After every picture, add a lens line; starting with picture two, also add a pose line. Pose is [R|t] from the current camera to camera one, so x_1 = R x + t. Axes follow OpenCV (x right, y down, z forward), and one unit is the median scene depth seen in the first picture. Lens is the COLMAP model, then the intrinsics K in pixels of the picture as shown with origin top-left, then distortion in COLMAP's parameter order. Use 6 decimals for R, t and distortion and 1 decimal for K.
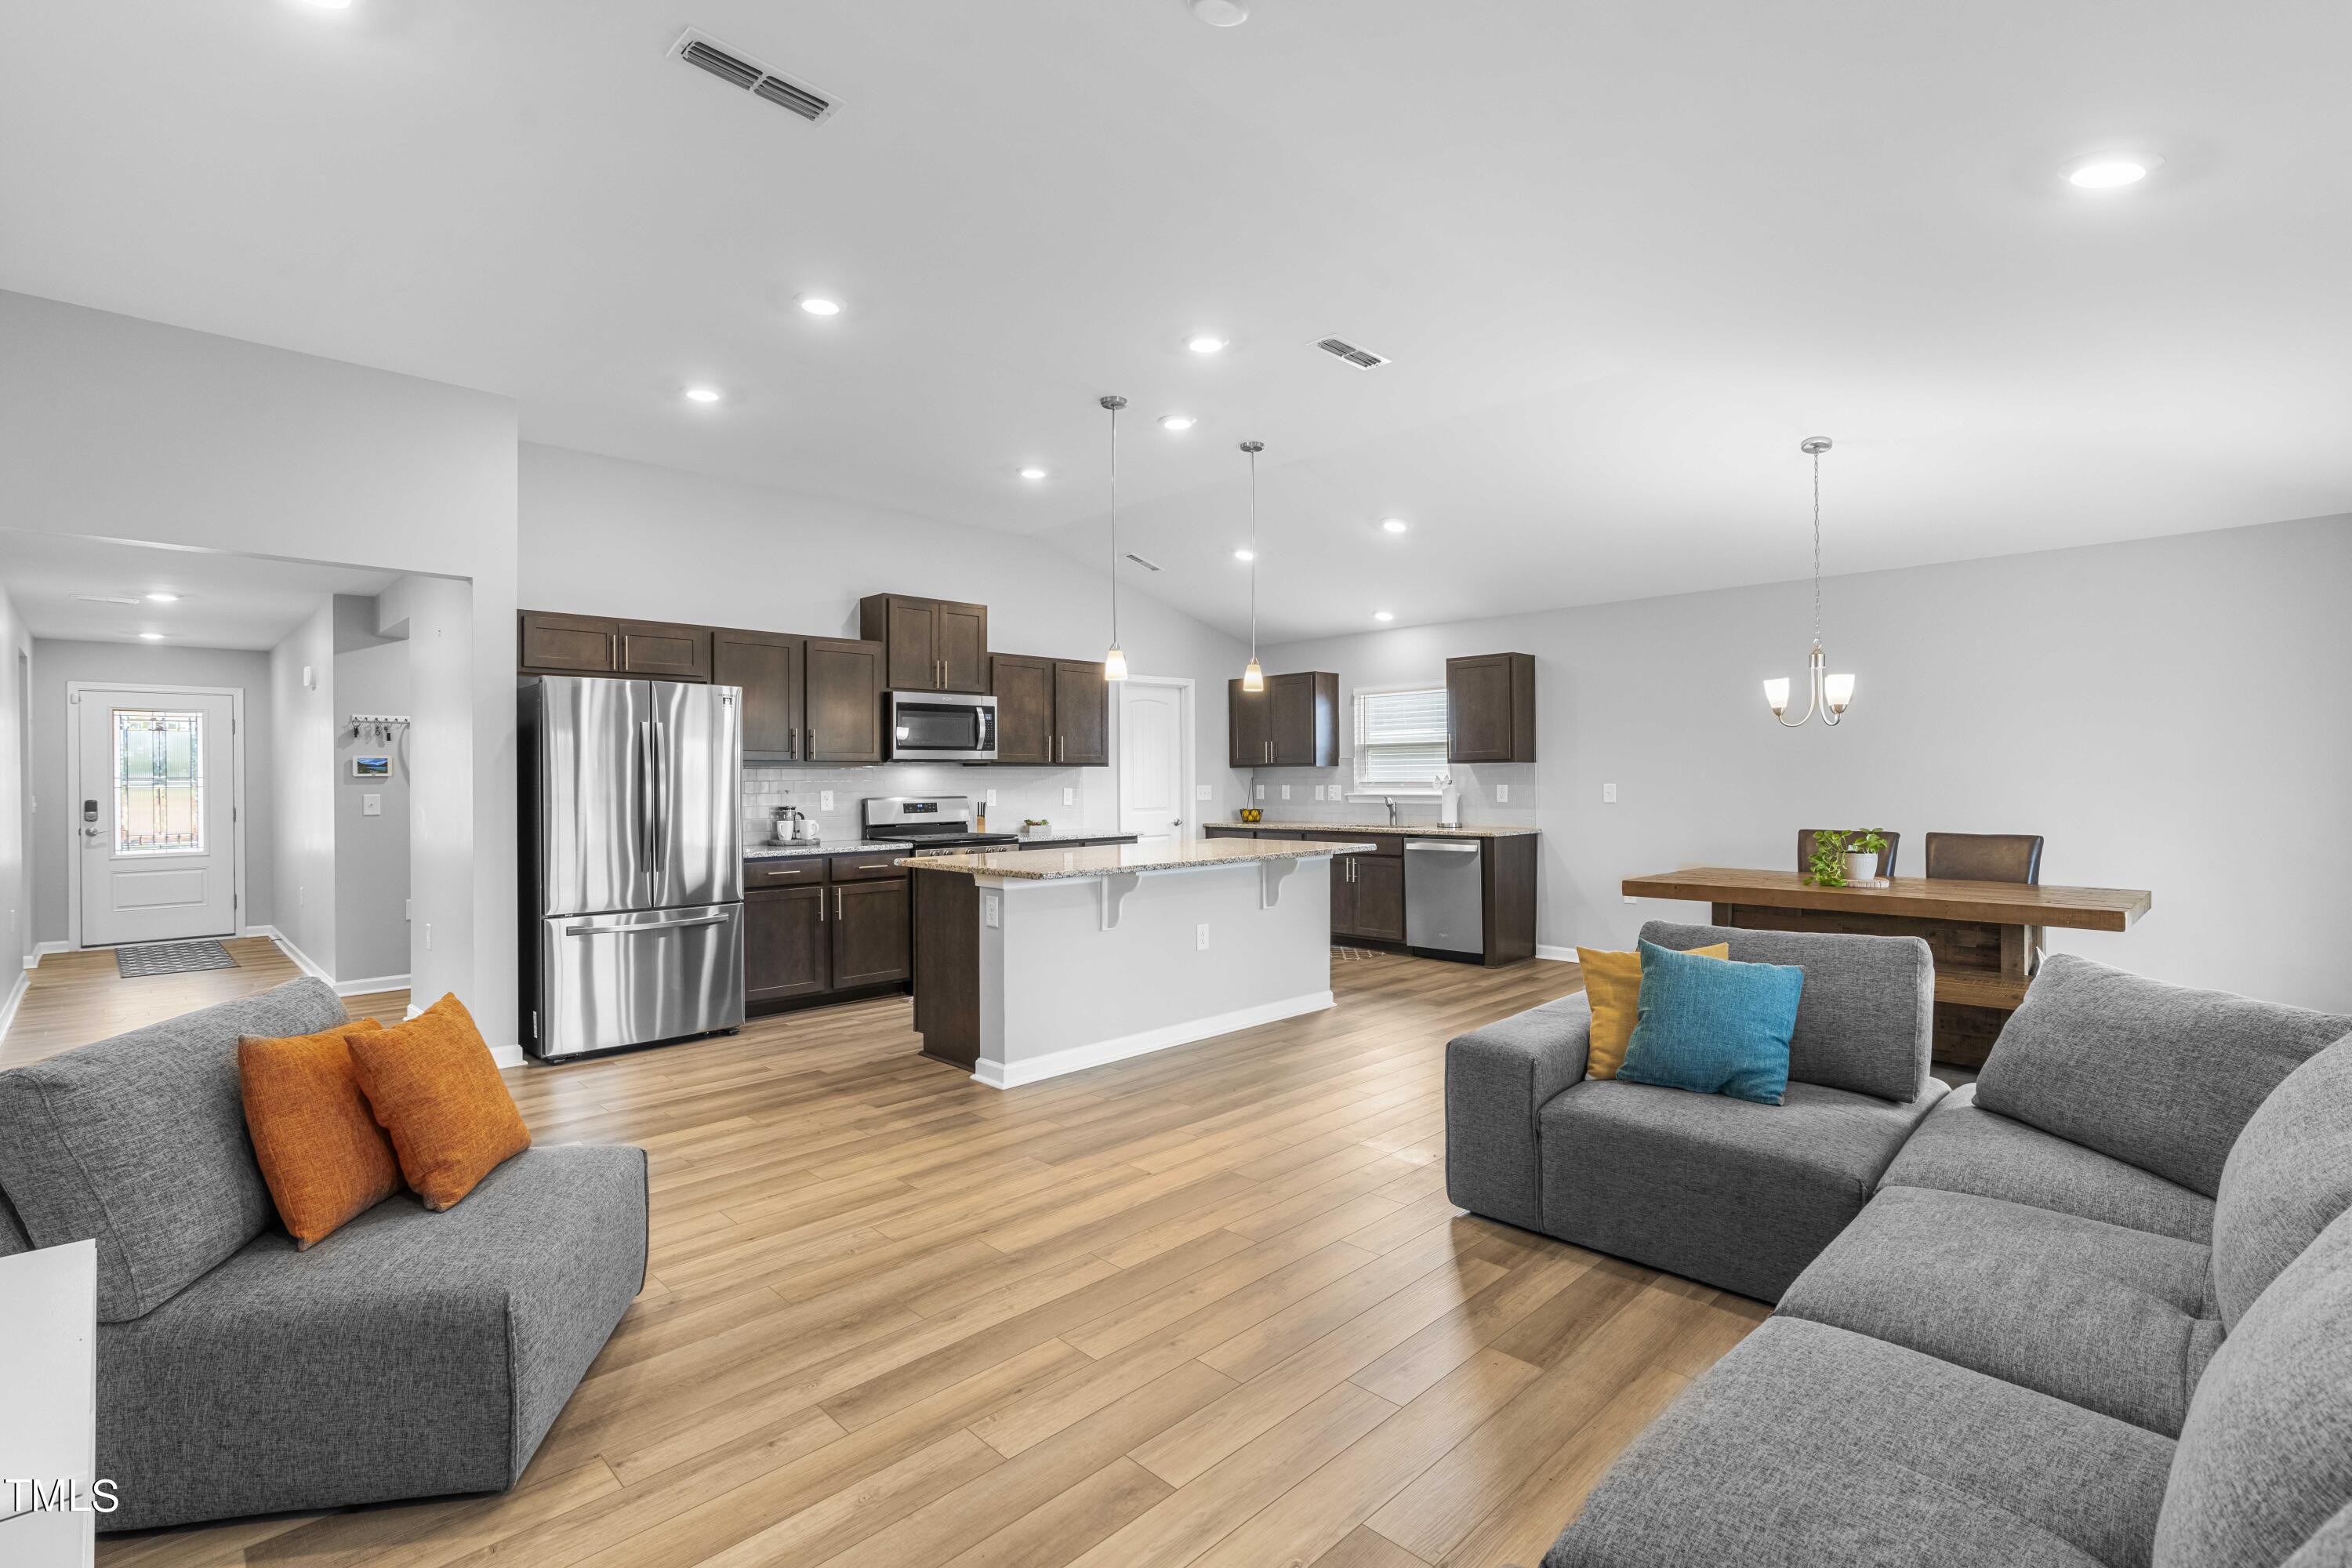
lens RADIAL K [[1062.3, 0, 1181.2], [0, 1062.3, 792.1], [0, 0, 1]] dist [-0.004416, 0.001988]
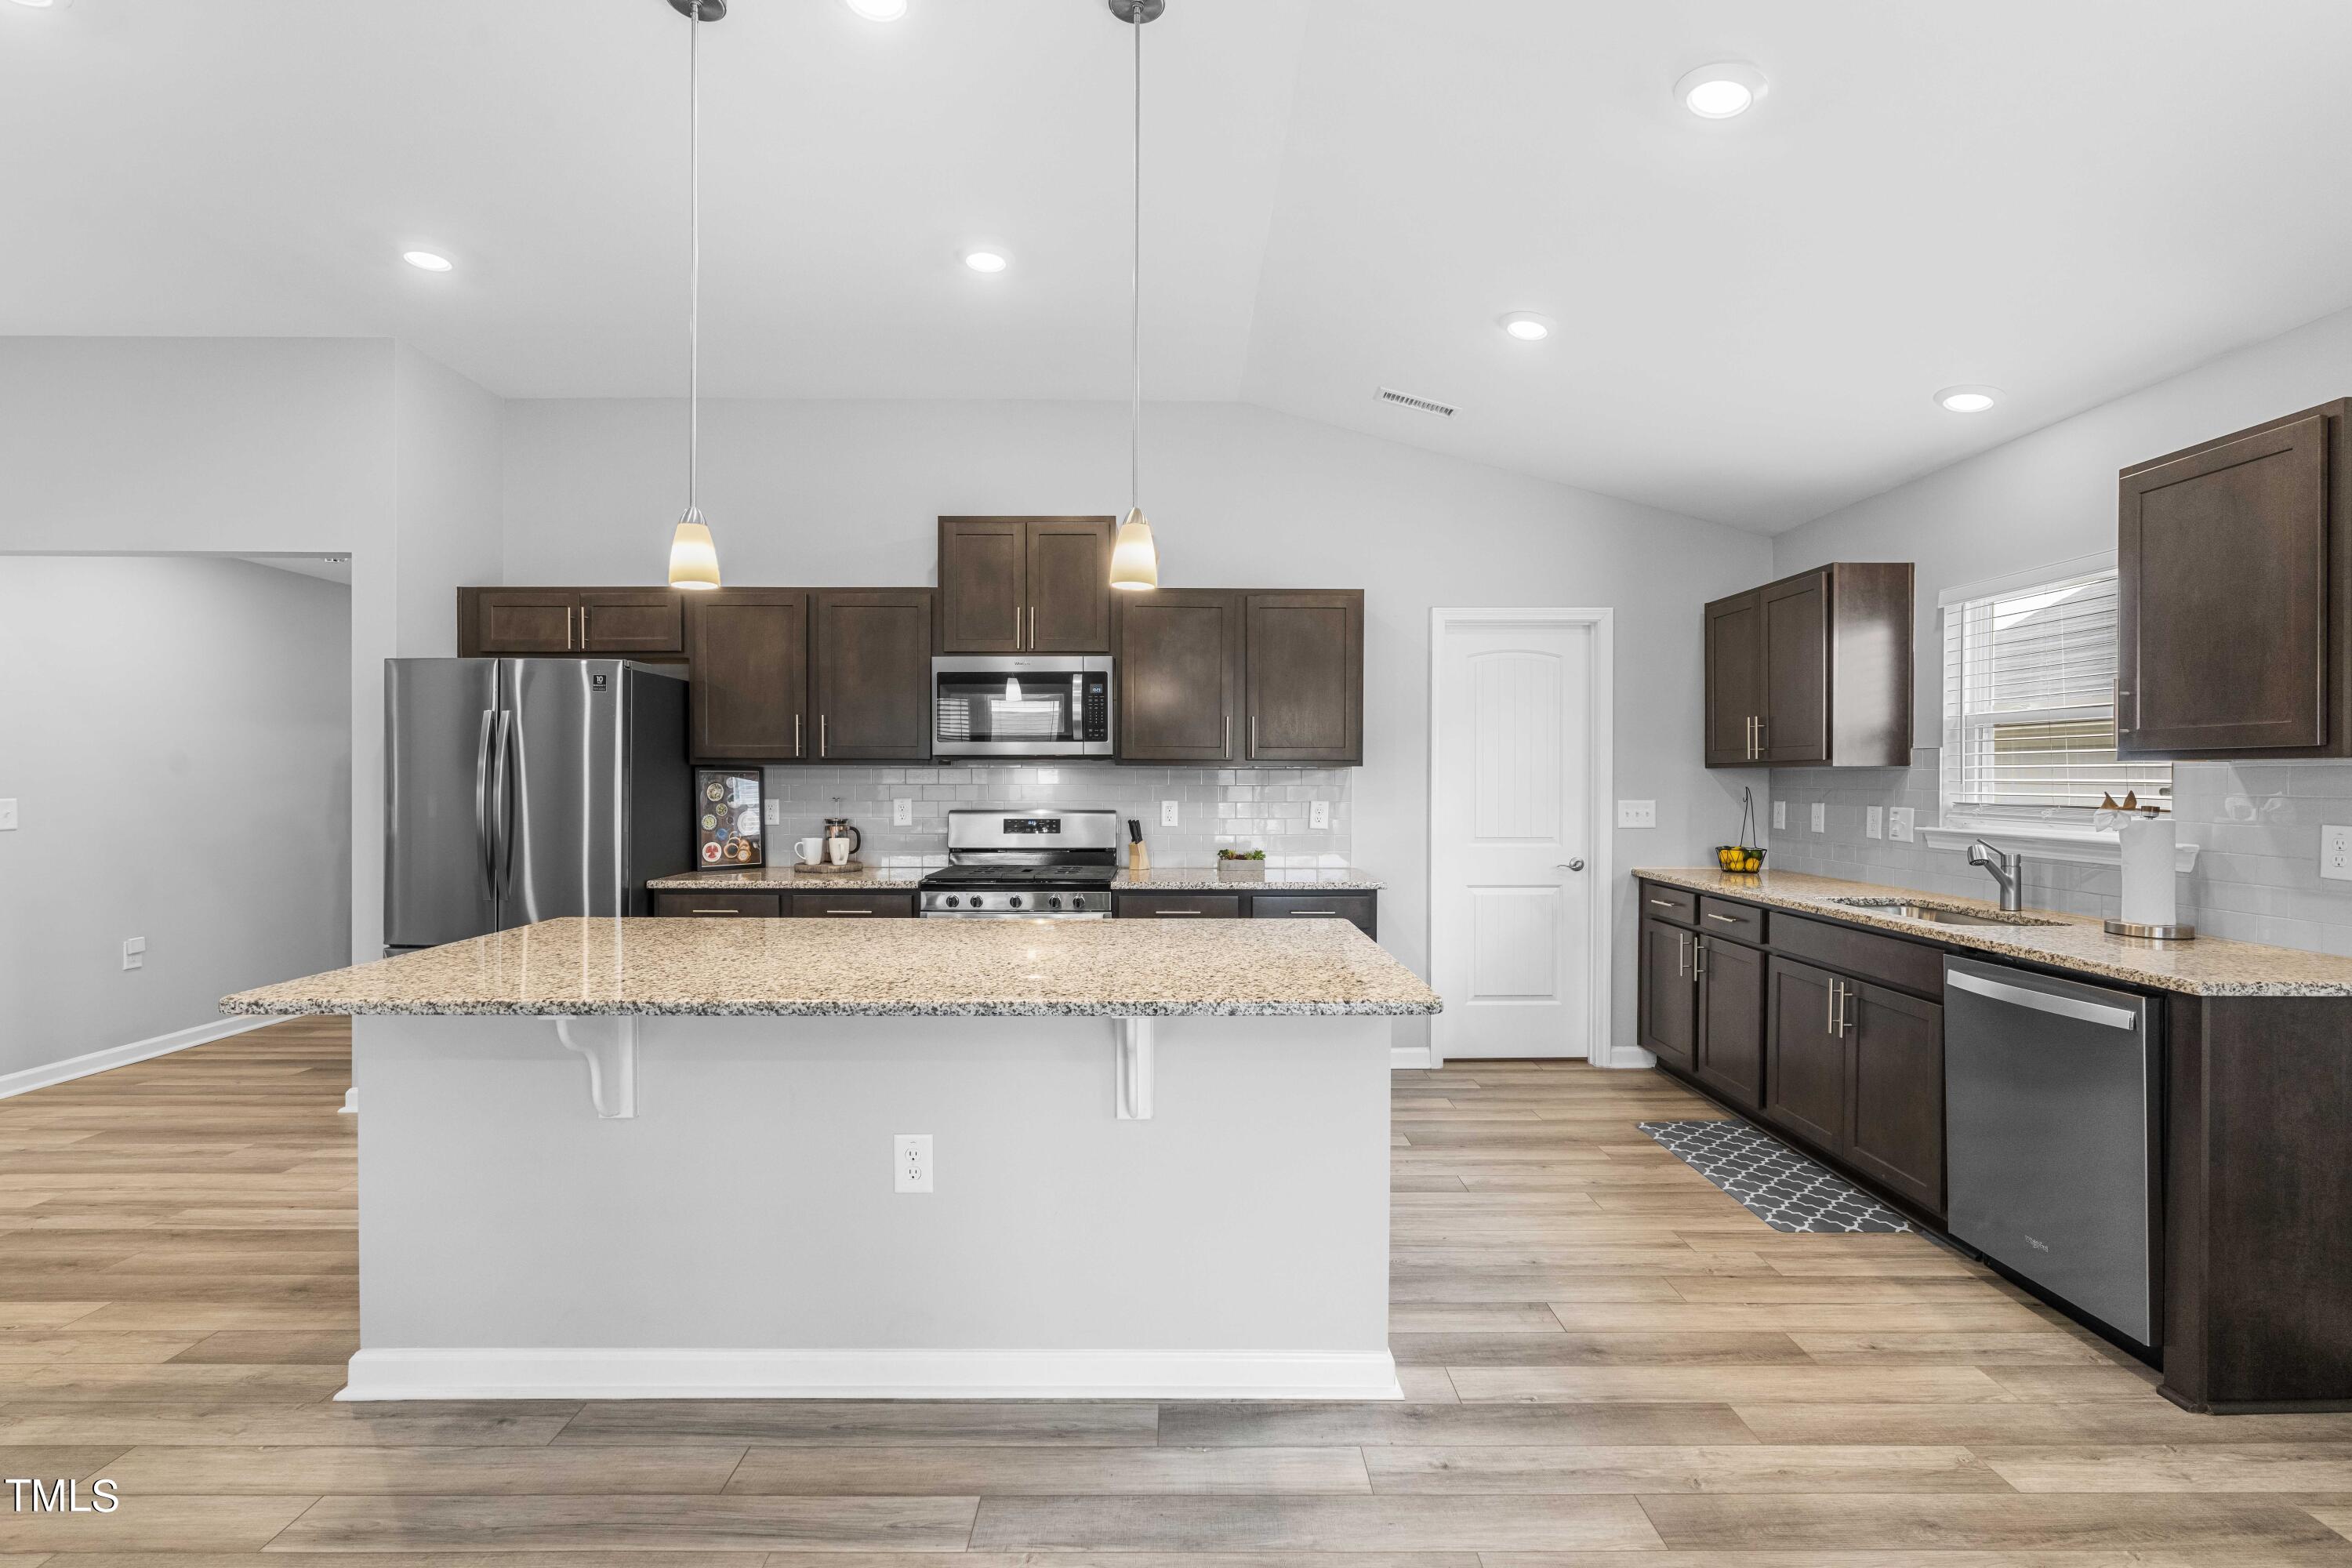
lens RADIAL K [[1062.3, 0, 1185.9], [0, 1062.3, 780.2], [0, 0, 1]] dist [-0.004416, 0.001988]
pose [[0.718156, 0.014054, -0.695741, 0.313274], [-0.016800, 0.999855, 0.002855, -0.018969], [0.695680, 0.009638, 0.718287, 0.593590]]
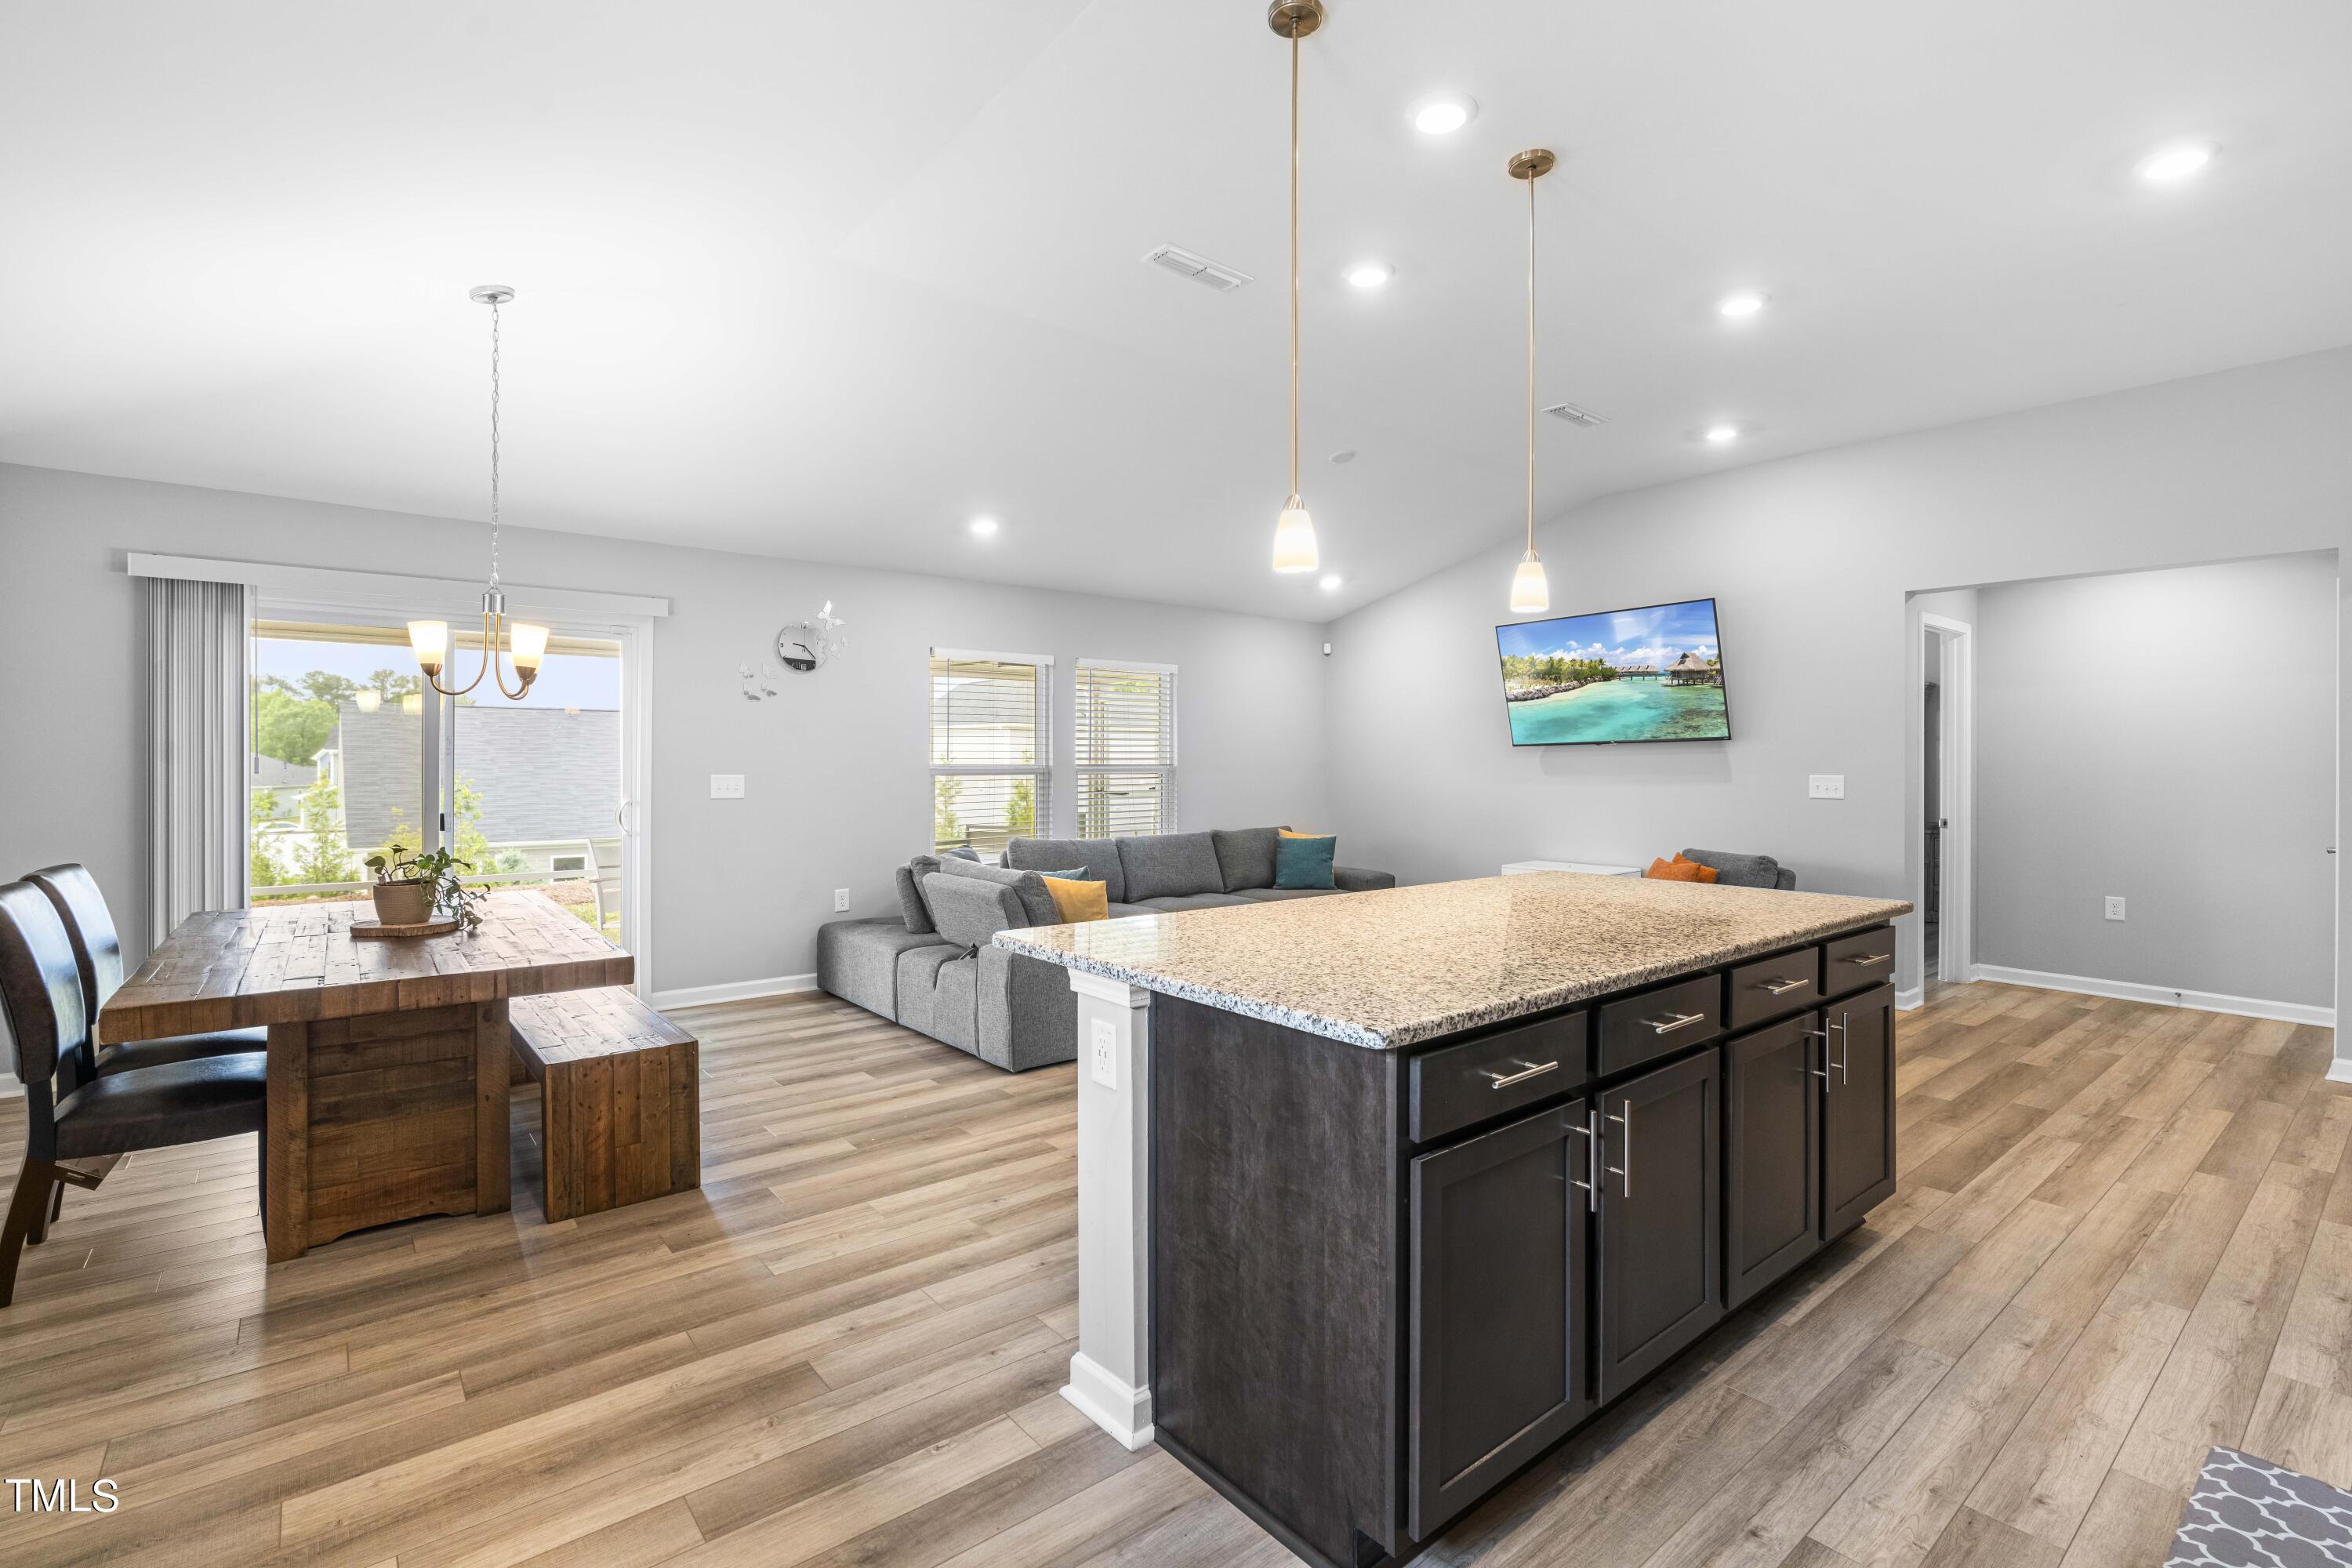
lens RADIAL K [[1062.3, 0, 1178.0], [0, 1062.3, 769.7], [0, 0, 1]] dist [-0.004416, 0.001988]
pose [[-0.995312, 0.002499, 0.096680, 0.062918], [0.004366, 0.999808, 0.019106, -0.019029], [-0.096614, 0.019439, -0.995132, 1.202828]]
